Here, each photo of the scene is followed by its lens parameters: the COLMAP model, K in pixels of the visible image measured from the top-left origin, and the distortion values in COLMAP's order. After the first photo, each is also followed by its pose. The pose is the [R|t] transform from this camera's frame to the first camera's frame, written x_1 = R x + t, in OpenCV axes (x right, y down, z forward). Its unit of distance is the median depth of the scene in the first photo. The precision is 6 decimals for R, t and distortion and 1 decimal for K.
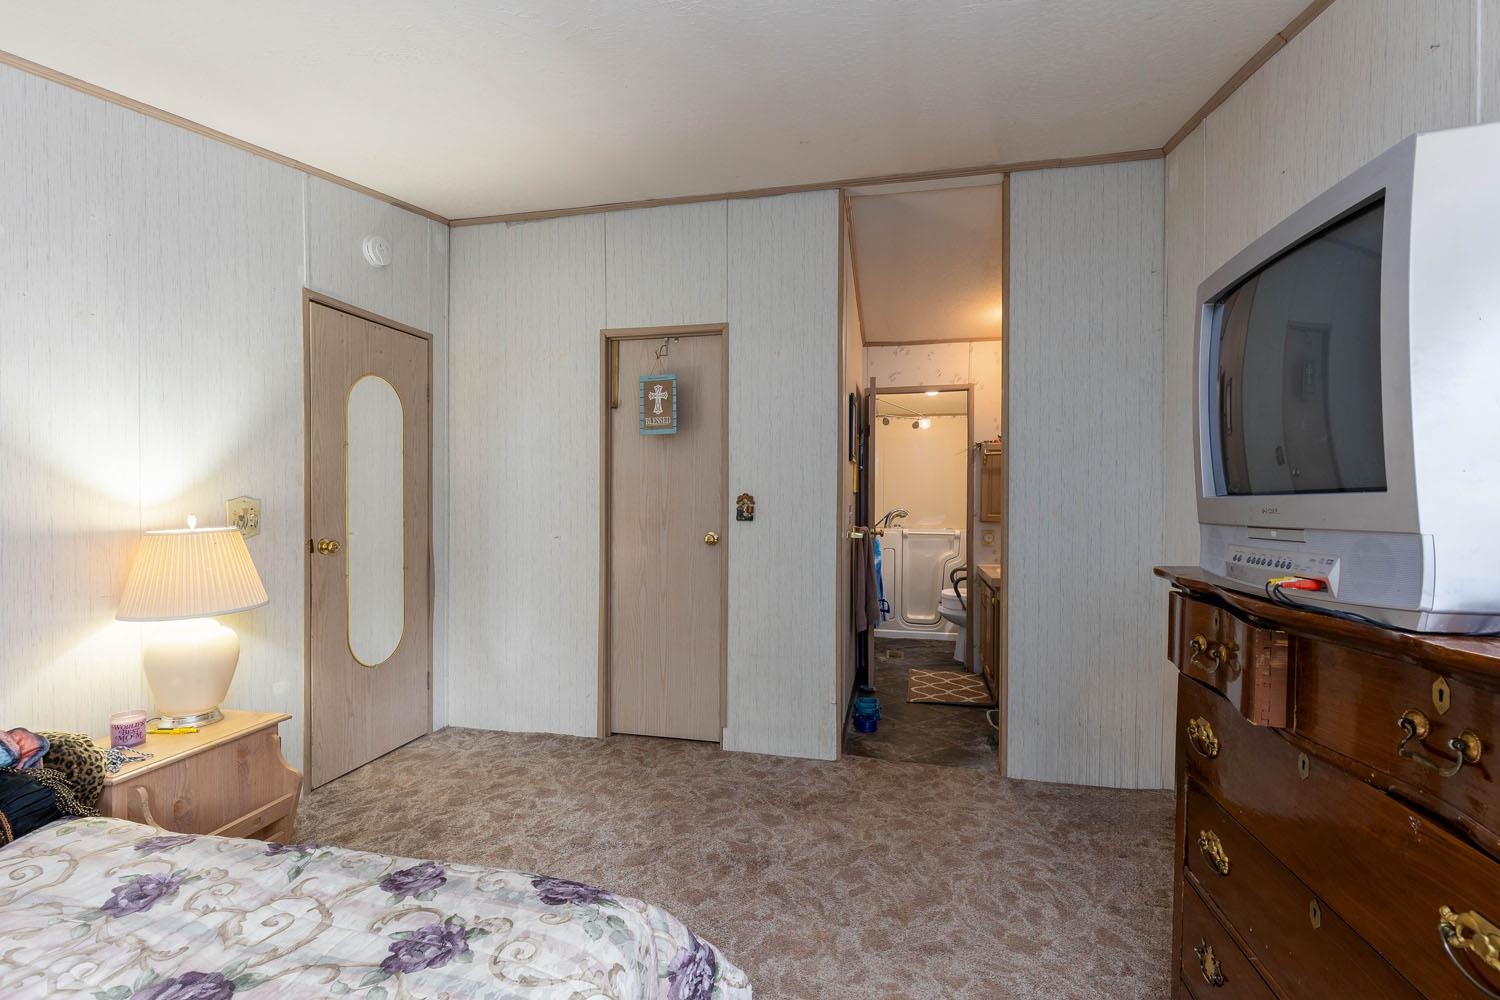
lens RADIAL K [[676.9, 0, 750.0], [0, 676.9, 500.0], [0, 0, 1]] dist [0.001637, 0.000036]
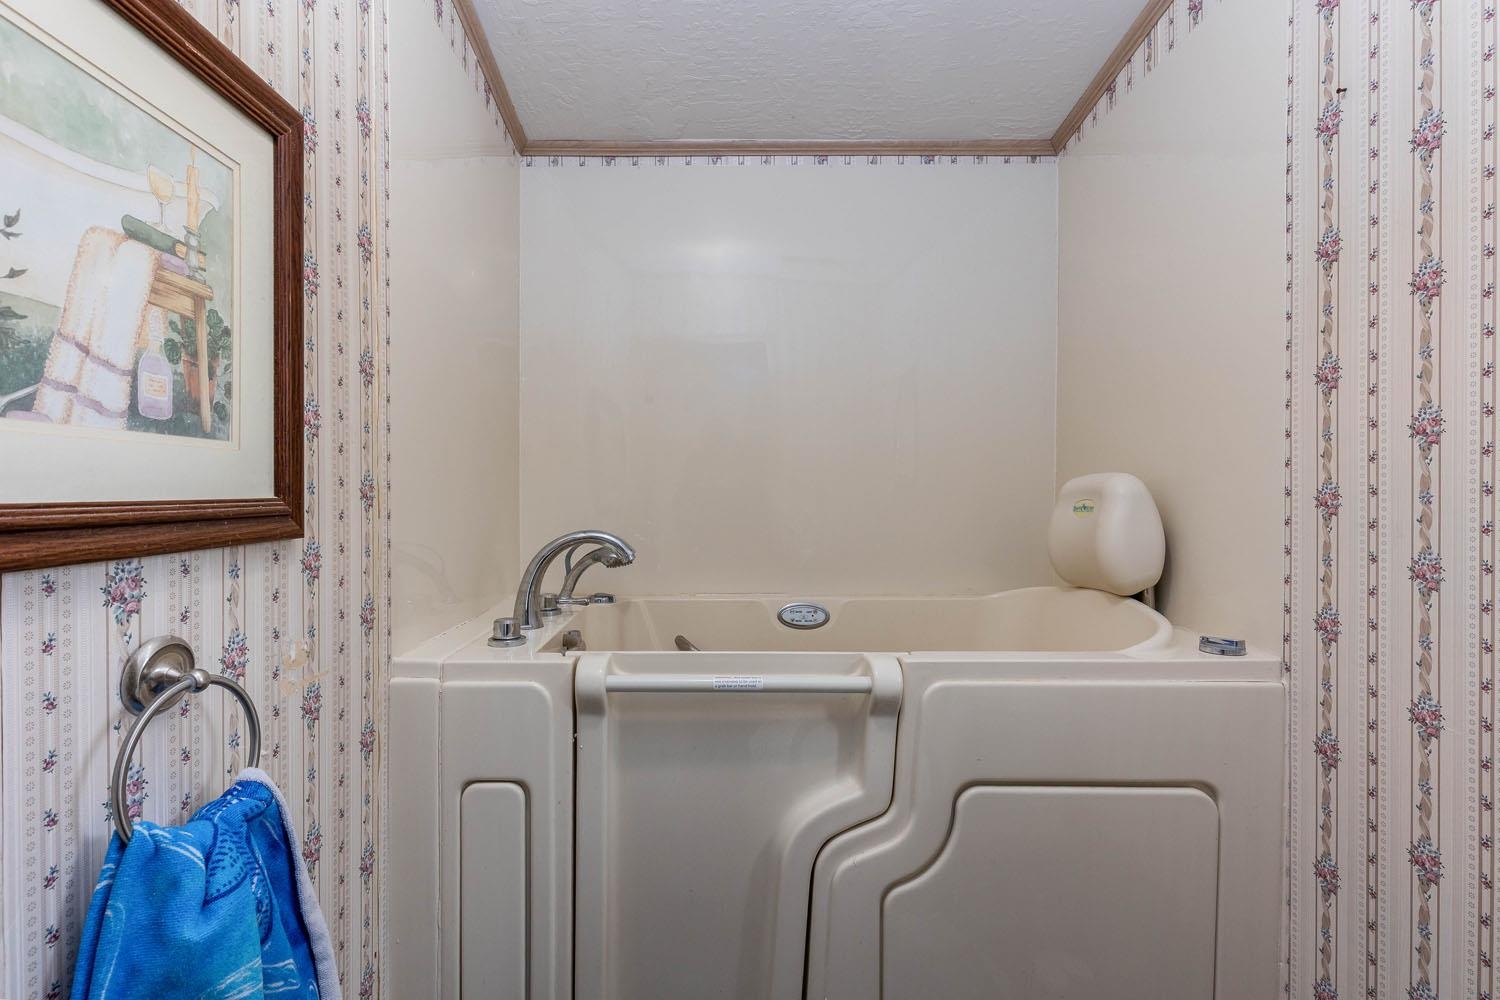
lens RADIAL K [[691.7, 0, 743.6], [0, 691.7, 504.5], [0, 0, 1]] dist [0.001564, -0.000106]
pose [[0.963429, -0.013184, 0.267640, 0.263458], [0.007603, 0.999732, 0.021876, 0.000275], [-0.267857, -0.019041, 0.963271, 0.984828]]
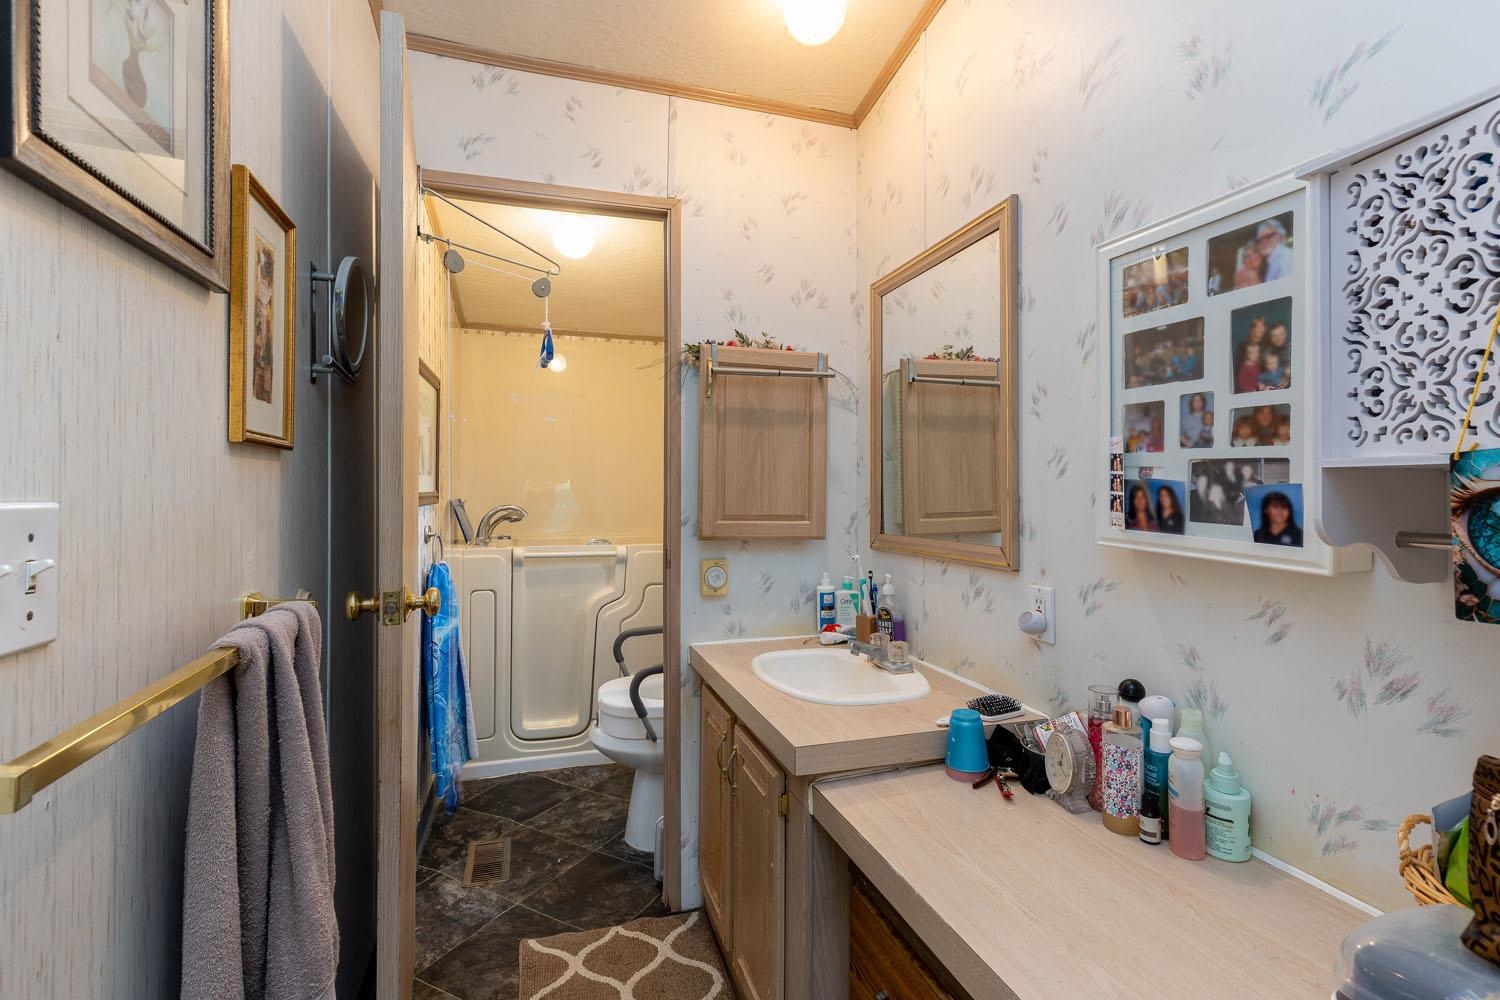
lens RADIAL K [[694.3, 0, 751.3], [0, 694.3, 479.0], [0, 0, 1]] dist [0.003028, 0.000049]
pose [[0.862421, -0.000863, 0.506190, 0.145168], [0.008664, 0.999877, -0.013057, 0.001875], [-0.506117, 0.015646, 0.862323, 0.577922]]
